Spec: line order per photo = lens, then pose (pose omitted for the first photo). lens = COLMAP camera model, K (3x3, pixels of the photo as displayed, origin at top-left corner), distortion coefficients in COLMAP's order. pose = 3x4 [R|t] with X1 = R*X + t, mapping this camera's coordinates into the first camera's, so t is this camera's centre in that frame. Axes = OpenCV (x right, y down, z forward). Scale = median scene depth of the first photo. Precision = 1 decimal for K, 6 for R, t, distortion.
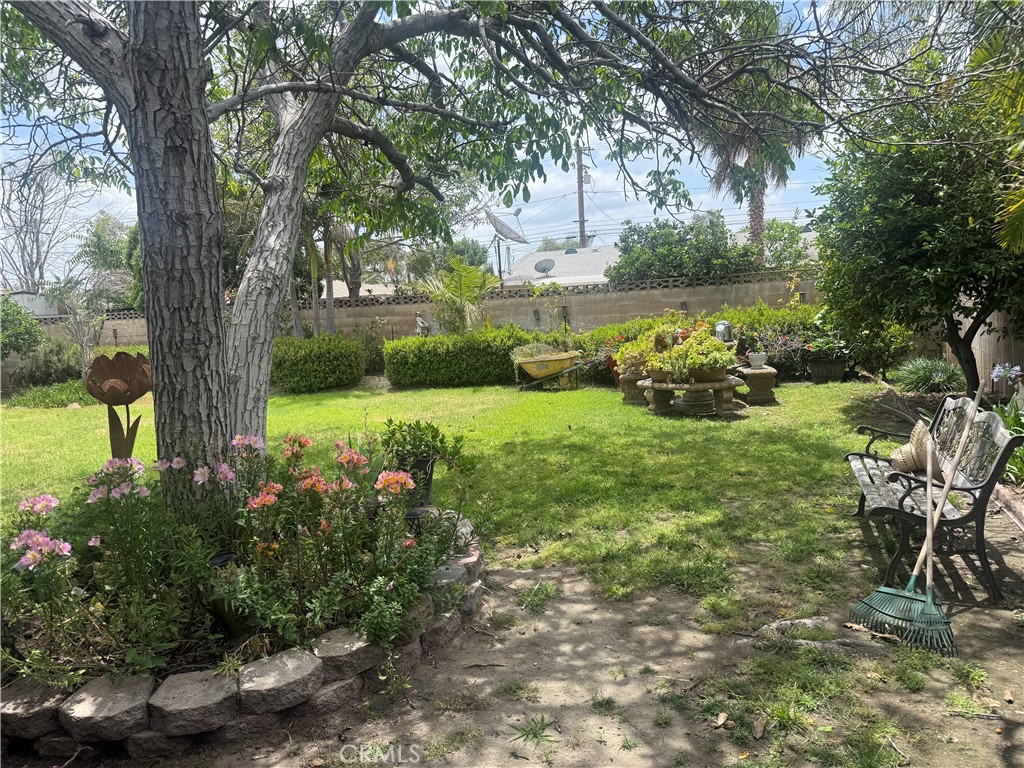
lens RADIAL K [[700.0, 0, 512.0], [0, 700.0, 384.0], [0, 0, 1]] dist [0.057512, -0.092249]
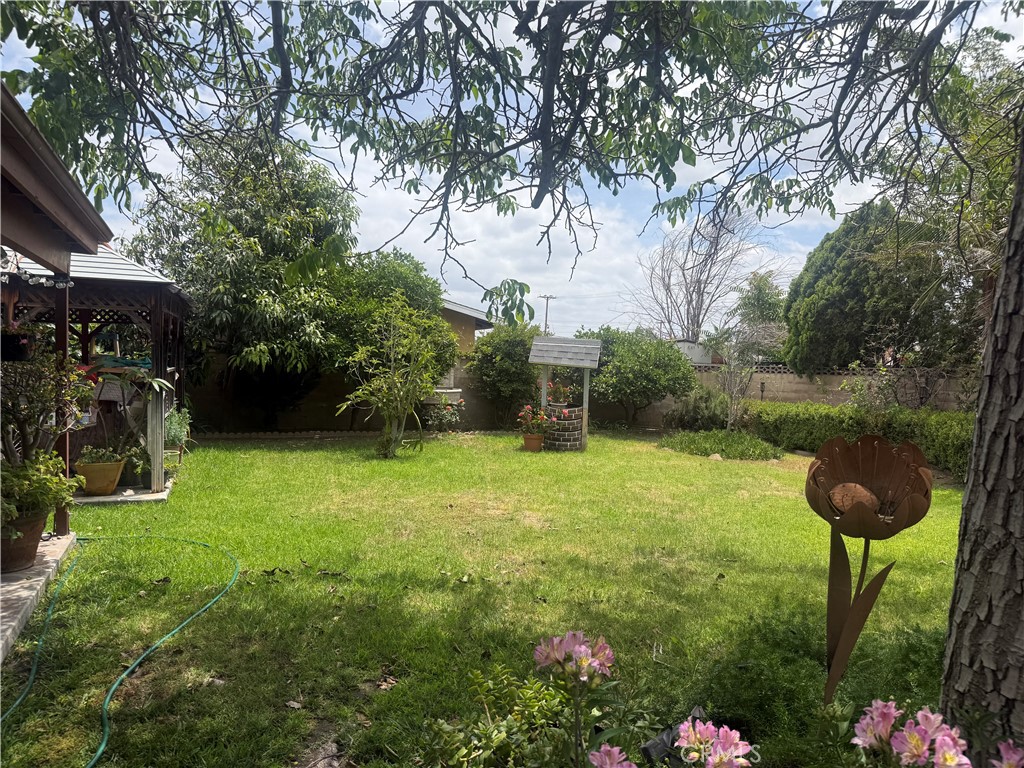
lens RADIAL K [[700.0, 0, 512.0], [0, 700.0, 384.0], [0, 0, 1]] dist [0.057512, -0.092249]
pose [[0.667983, 0.094211, -0.738189, -0.079371], [-0.156223, 0.987603, -0.015323, -0.007399], [0.727594, 0.125557, 0.674420, 0.100292]]
